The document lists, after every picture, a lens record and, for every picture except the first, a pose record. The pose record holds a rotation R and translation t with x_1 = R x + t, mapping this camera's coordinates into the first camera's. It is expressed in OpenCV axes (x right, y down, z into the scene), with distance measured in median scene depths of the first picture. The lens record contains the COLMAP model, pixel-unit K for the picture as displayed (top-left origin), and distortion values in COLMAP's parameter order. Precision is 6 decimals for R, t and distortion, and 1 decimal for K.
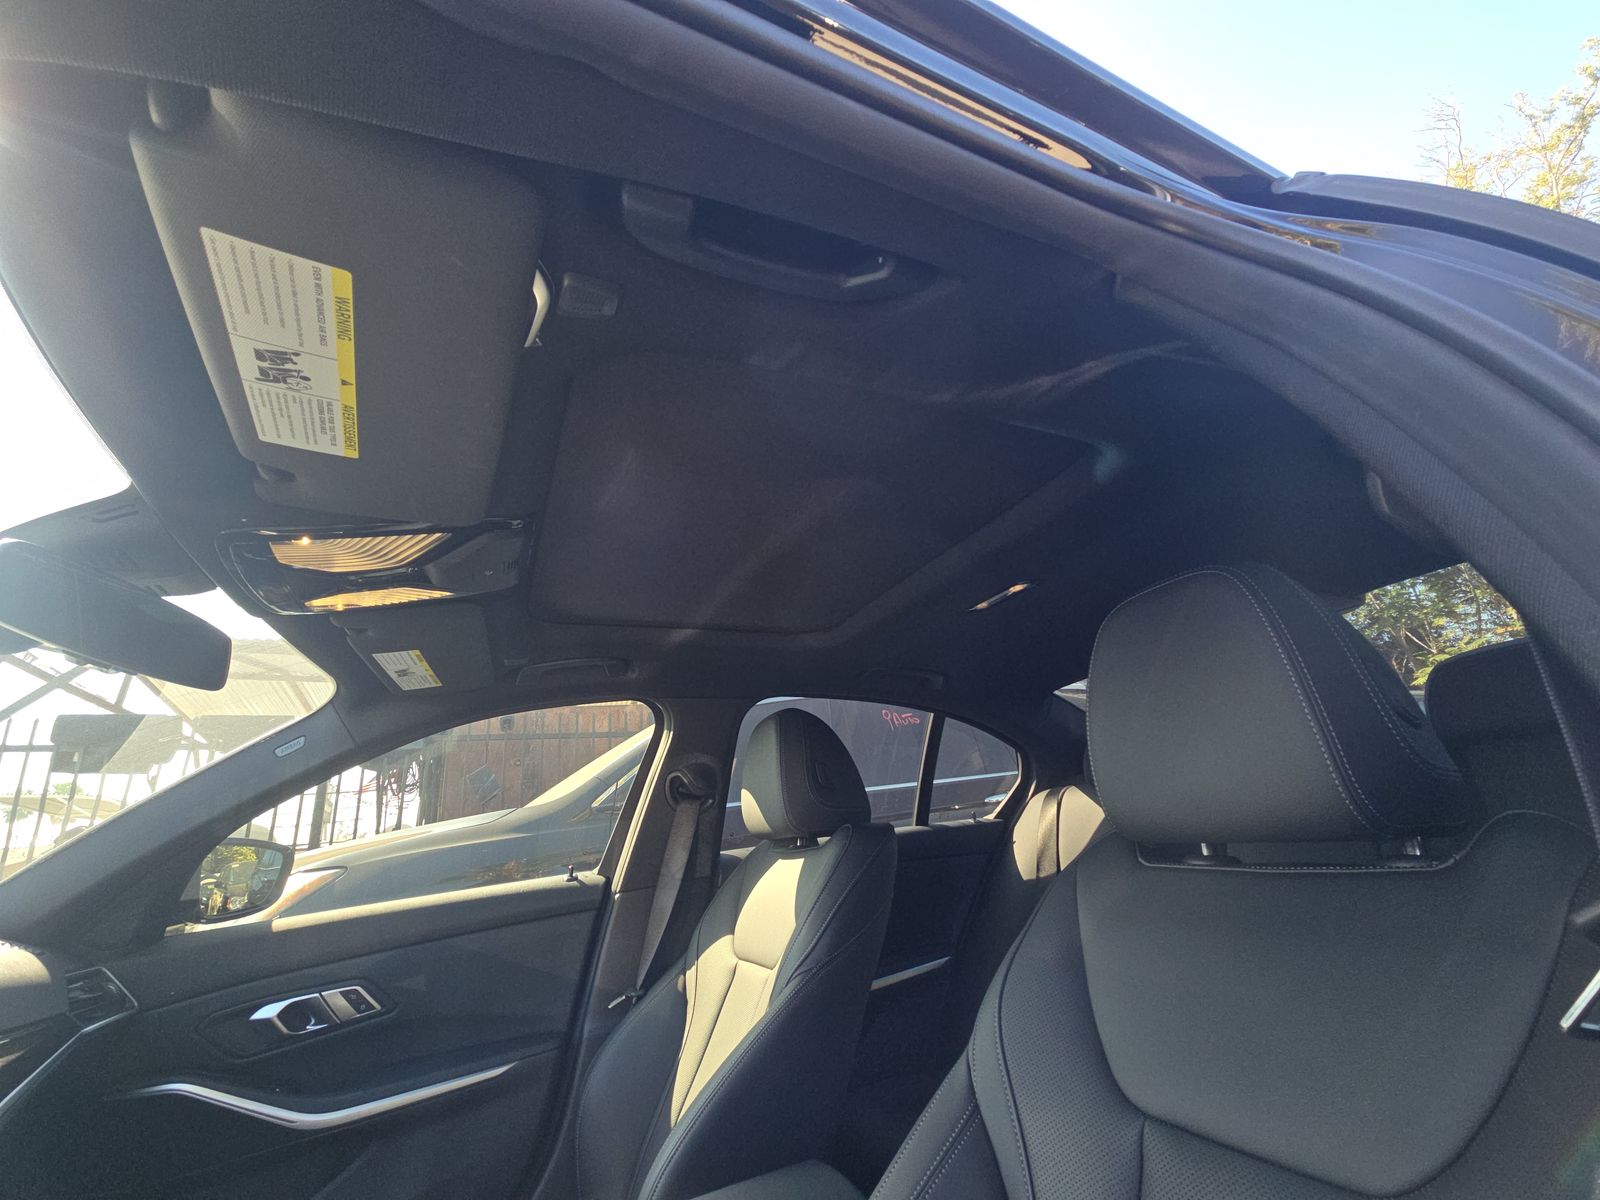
lens RADIAL K [[633.9, 0, 793.2], [0, 633.9, 600.3], [0, 0, 1]] dist [0.009556, -0.006312]
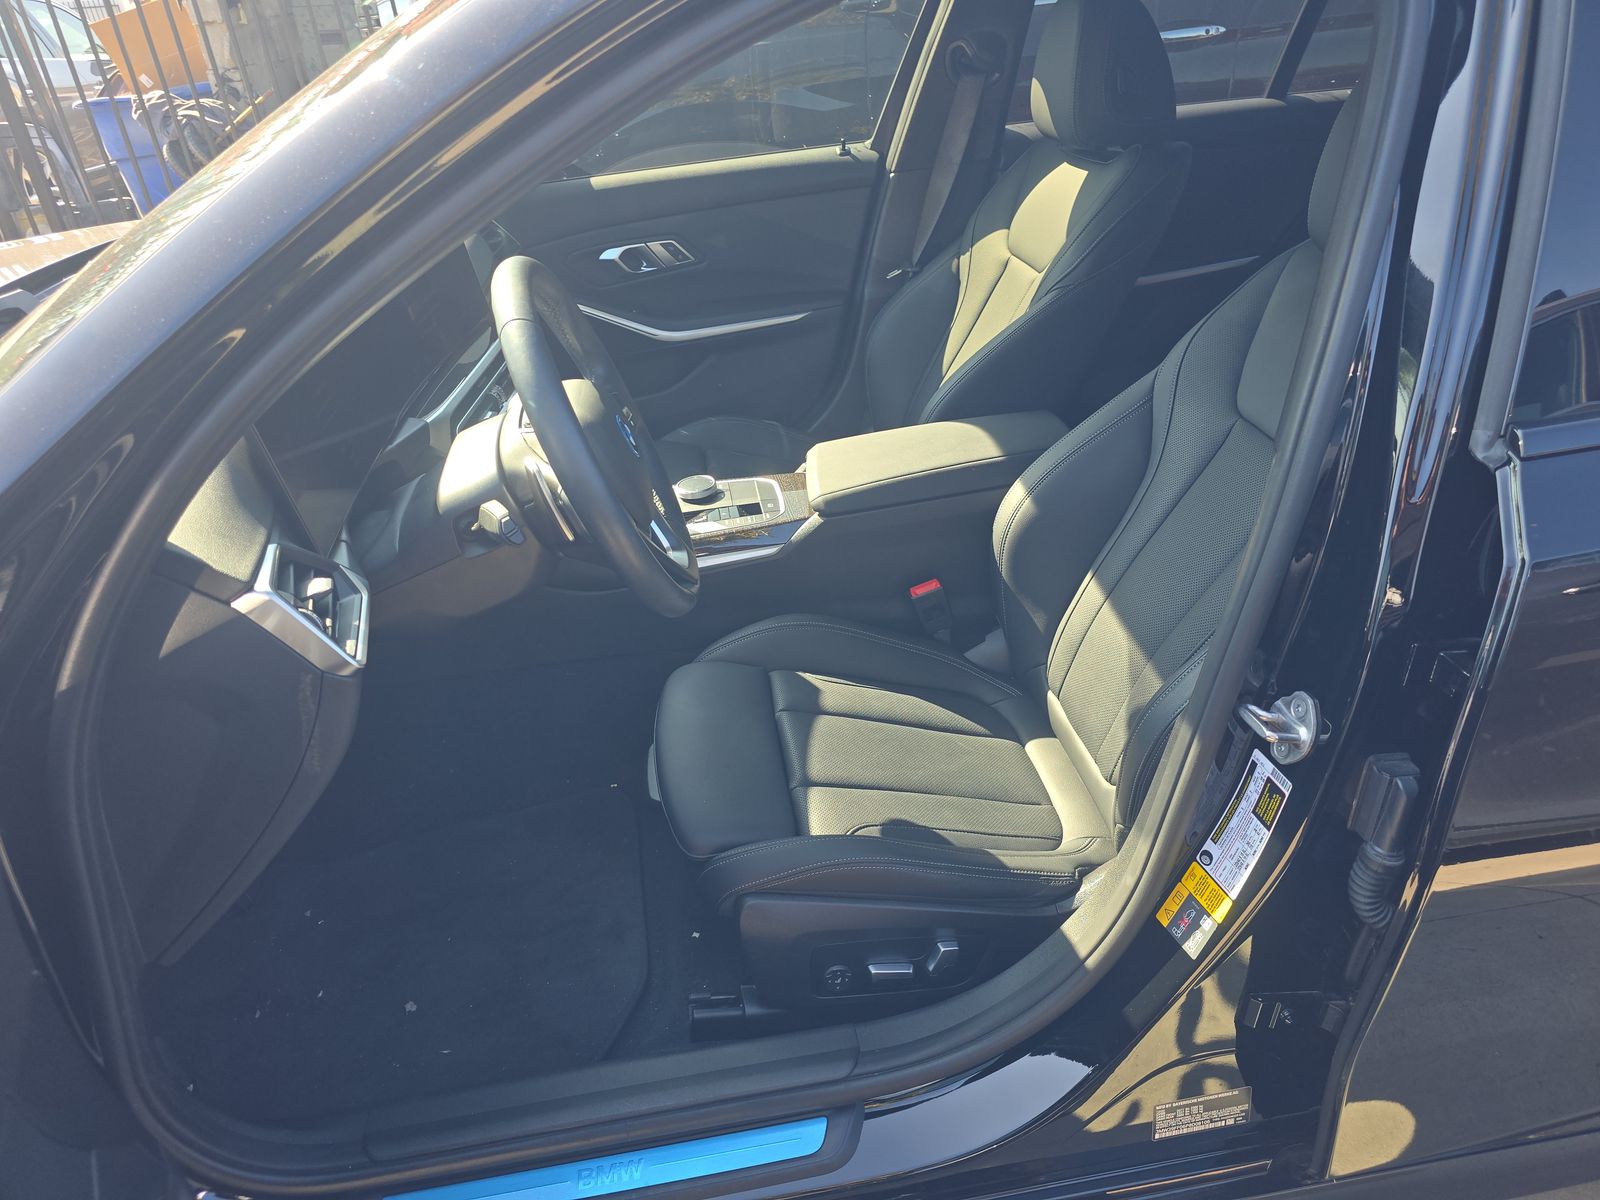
lens RADIAL K [[1115.4, 0, 800.0], [0, 1115.4, 600.0], [0, 0, 1]] dist [-0.025440, 0.003252]
pose [[0.955176, 0.180684, -0.234505, 0.103863], [0.072239, 0.625936, 0.776522, -0.474899], [0.287090, -0.758655, 0.584826, -0.535234]]
